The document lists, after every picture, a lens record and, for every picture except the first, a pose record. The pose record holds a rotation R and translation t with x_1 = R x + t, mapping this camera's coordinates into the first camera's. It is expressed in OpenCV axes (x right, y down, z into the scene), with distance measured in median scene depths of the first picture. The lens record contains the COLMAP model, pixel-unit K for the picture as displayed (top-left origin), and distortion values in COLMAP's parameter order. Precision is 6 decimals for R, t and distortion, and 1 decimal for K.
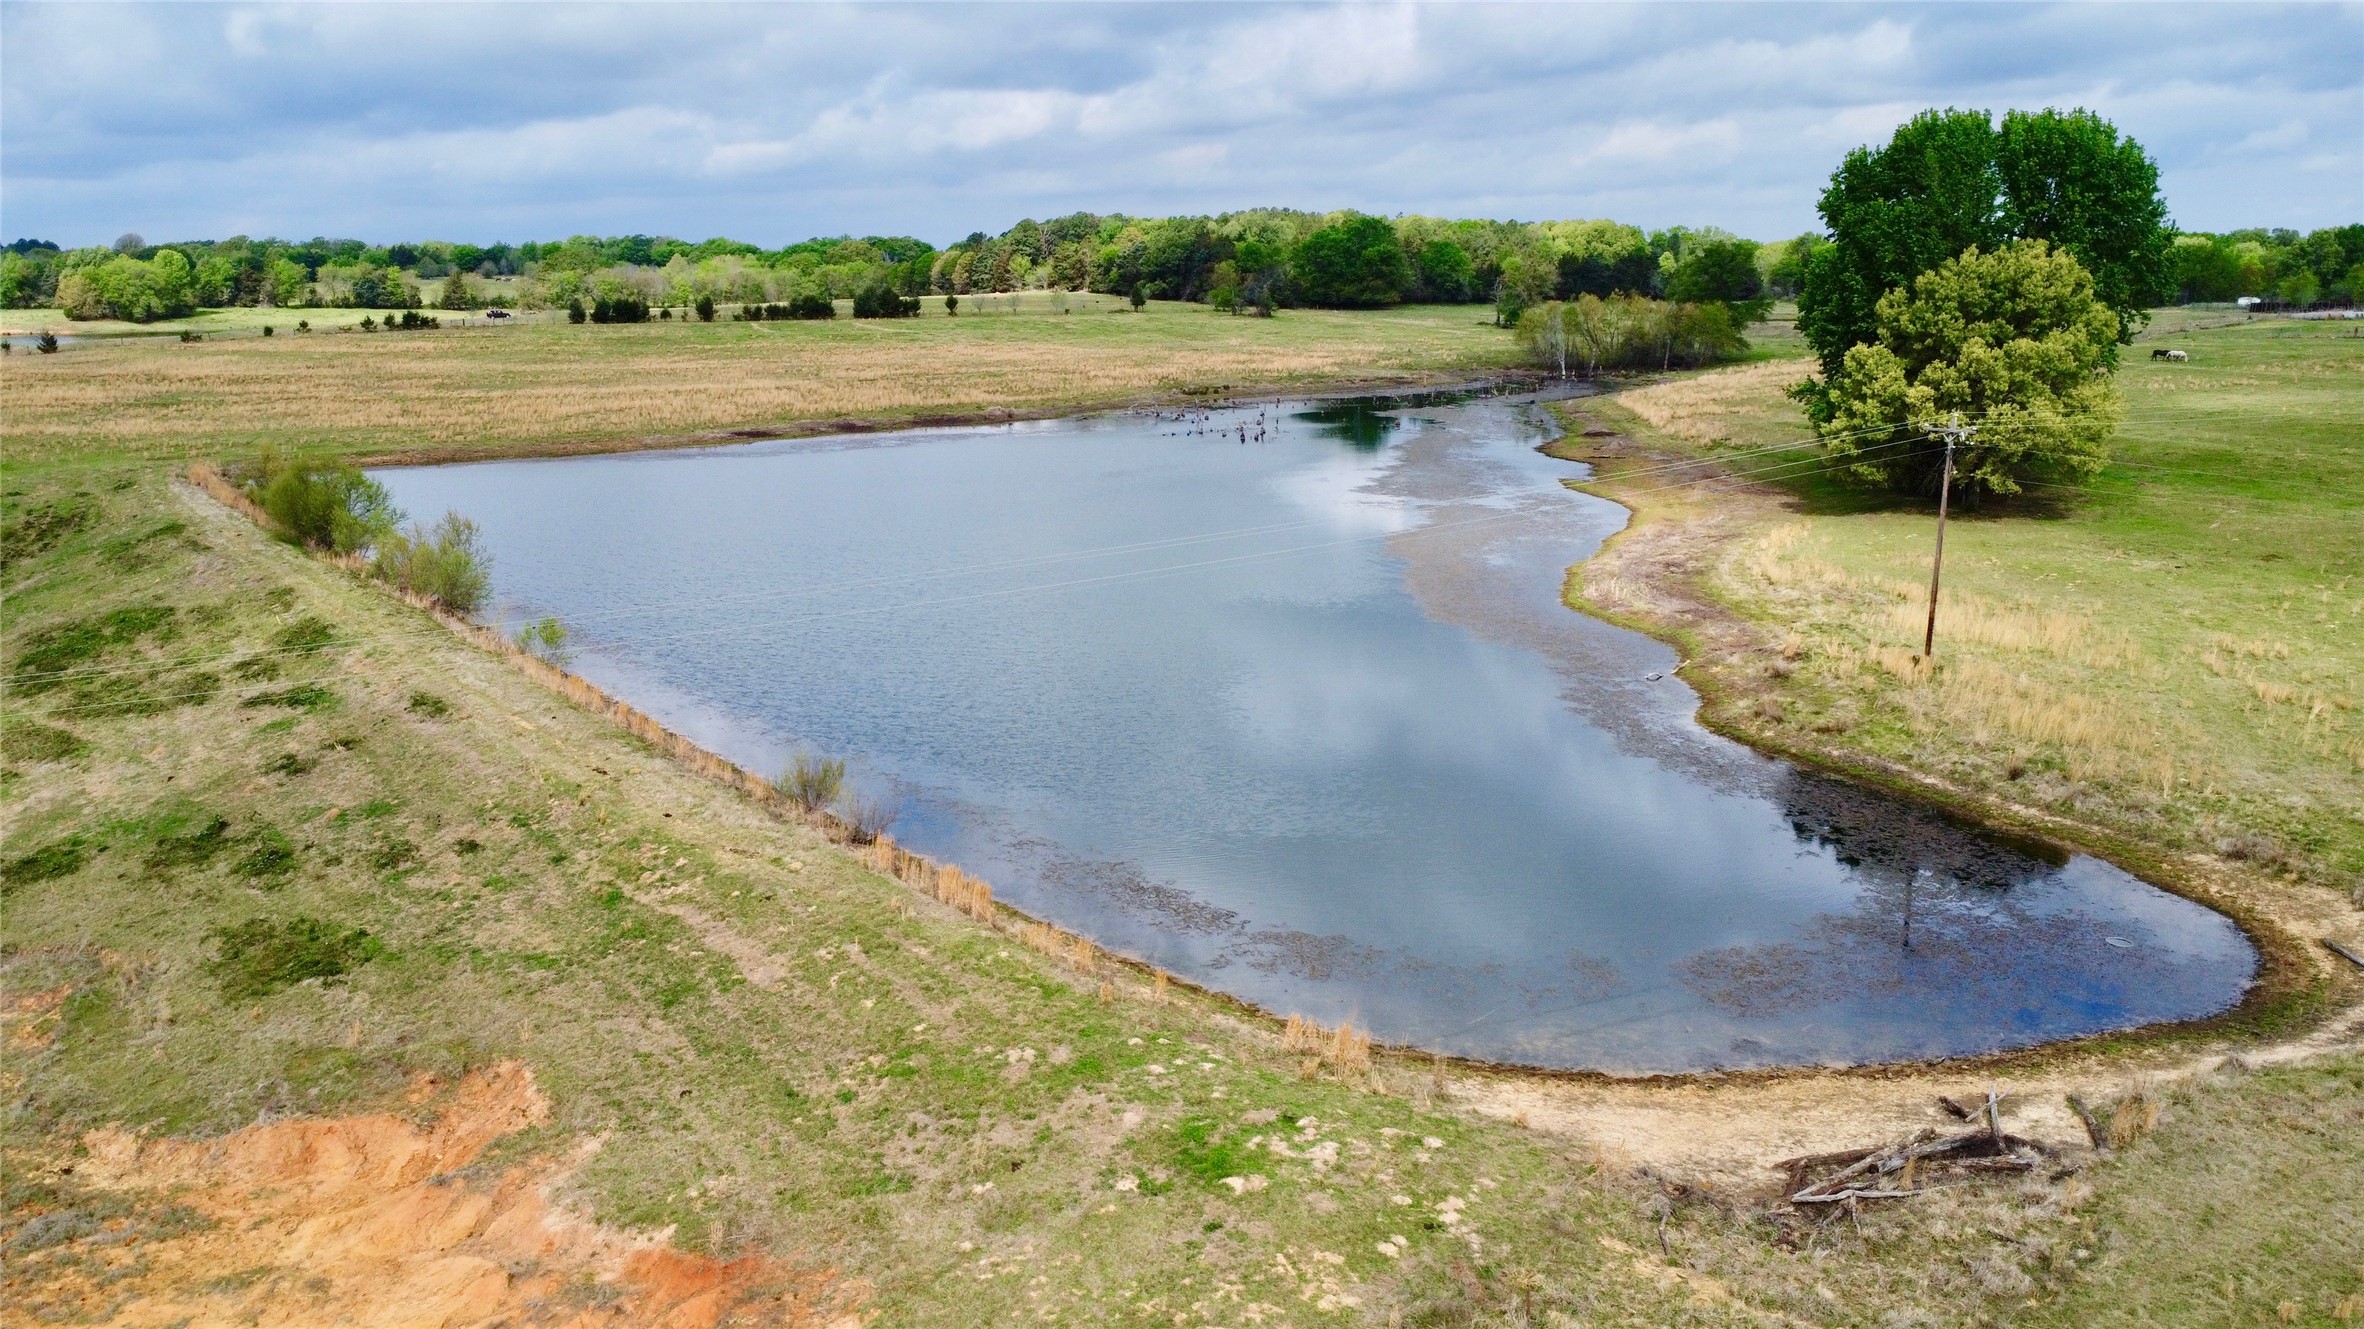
lens RADIAL K [[1733.3, 0, 1178.4], [0, 1733.3, 663.1], [0, 0, 1]] dist [-0.013446, -0.003414]
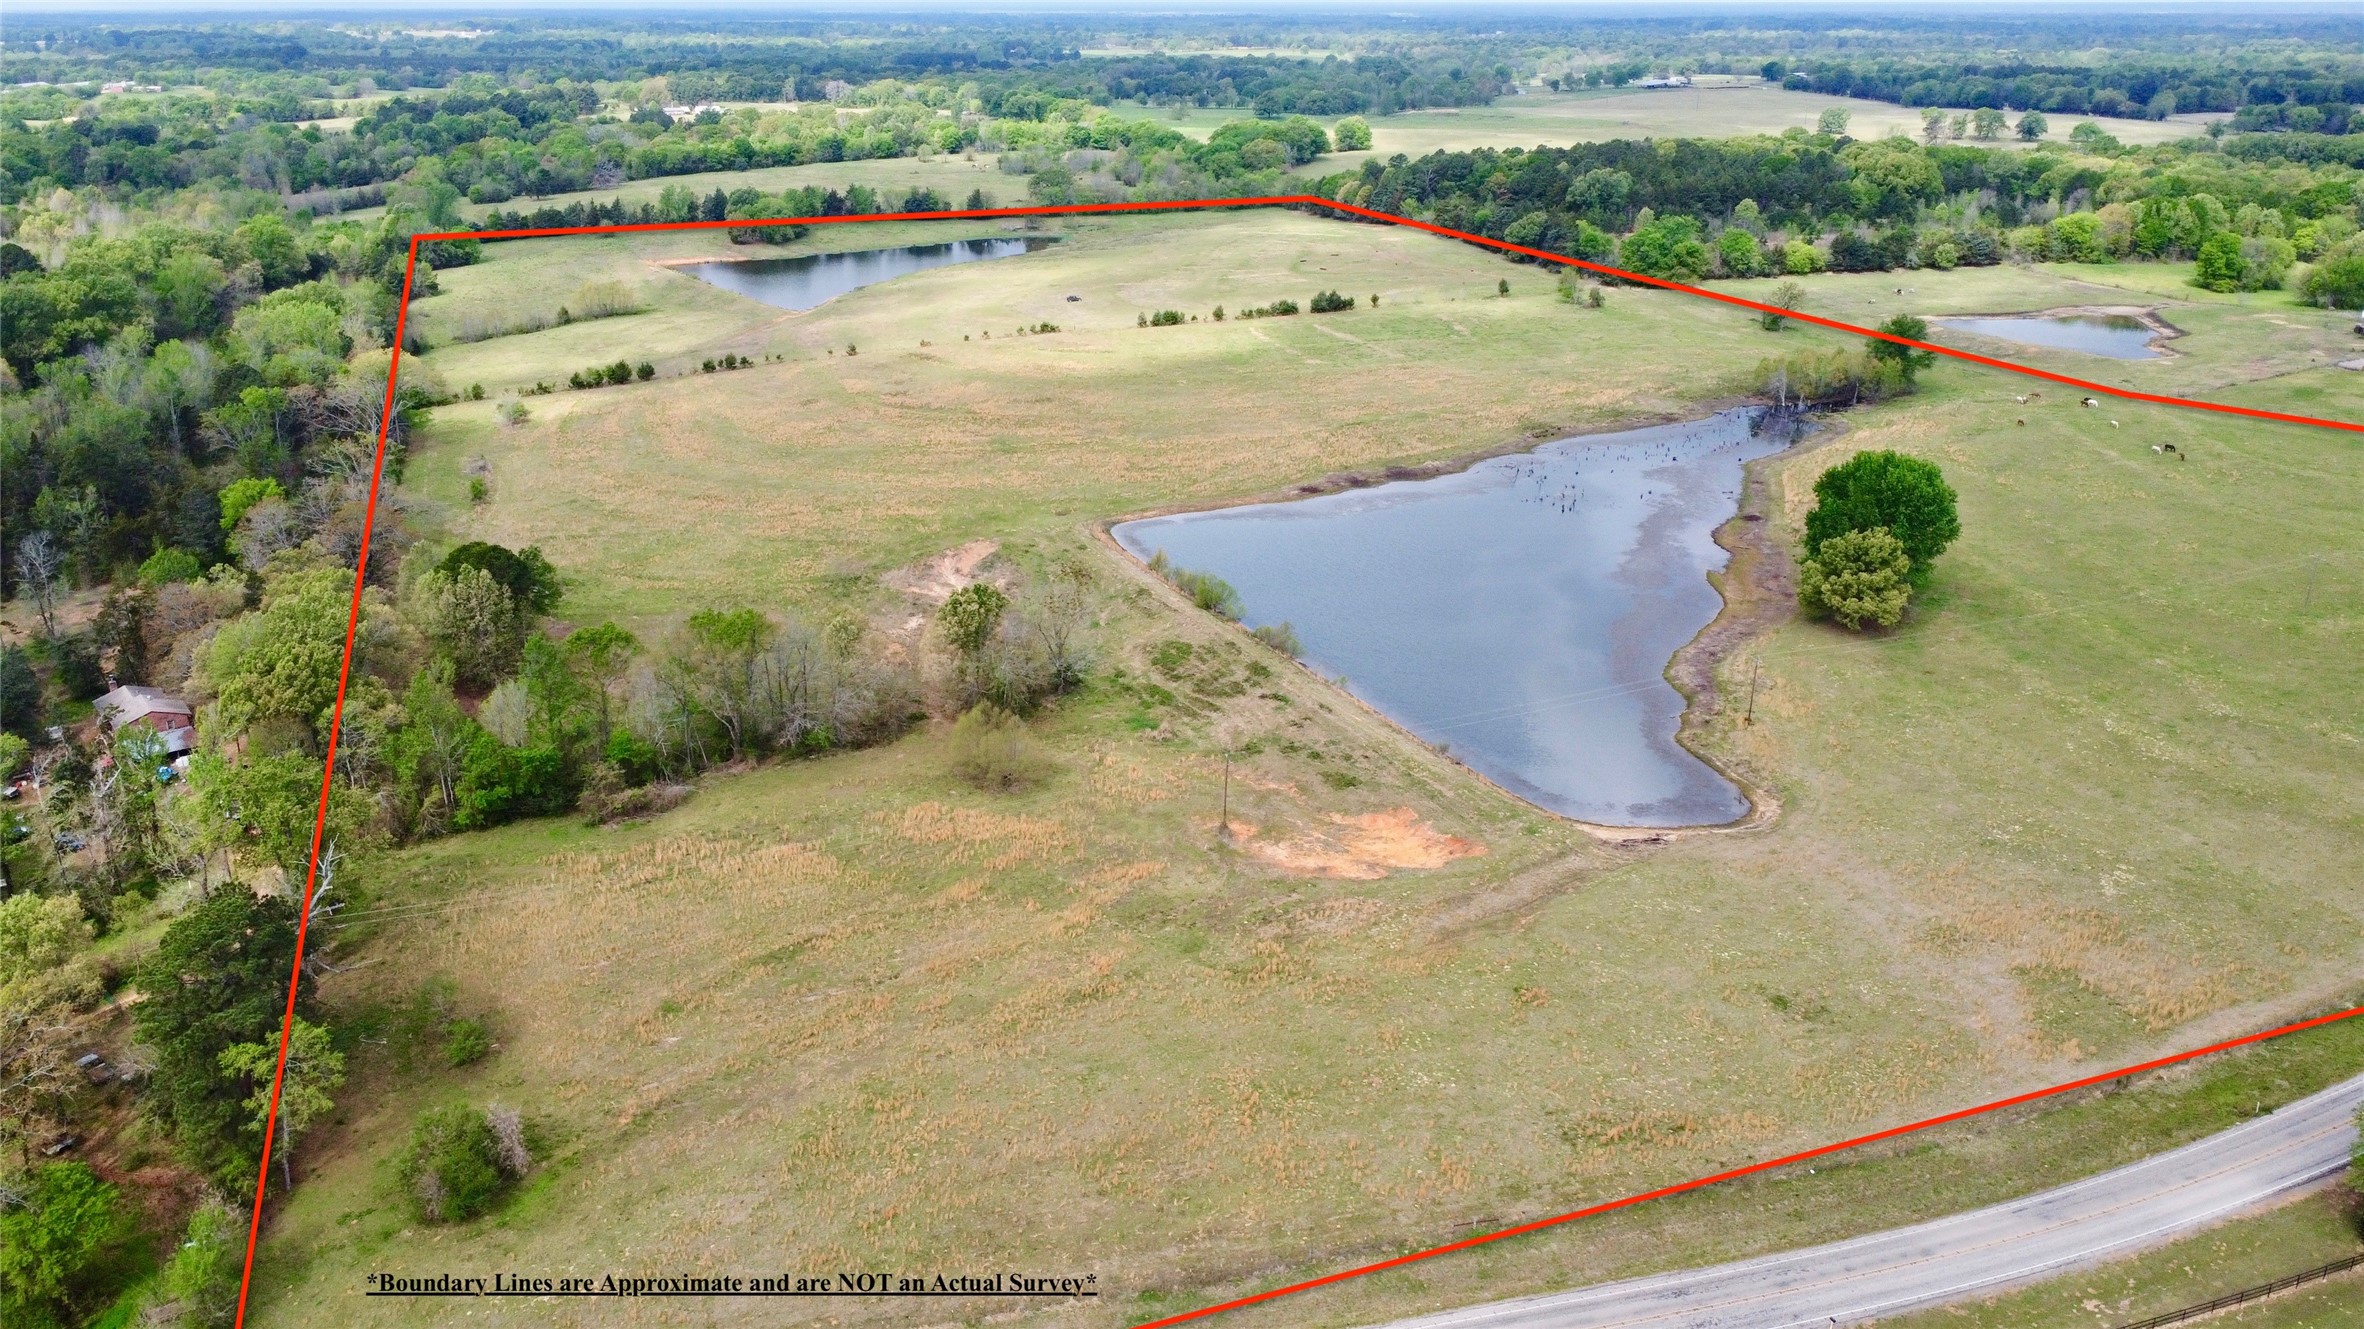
lens RADIAL K [[1688.1, 0, 1182.0], [0, 1688.1, 664.5], [0, 0, 1]] dist [0.000393, -0.002083]
pose [[0.981737, 0.065695, -0.178543, -0.058408], [-0.039596, 0.988492, 0.145998, -0.383603], [0.186079, -0.136262, 0.973040, -1.692477]]
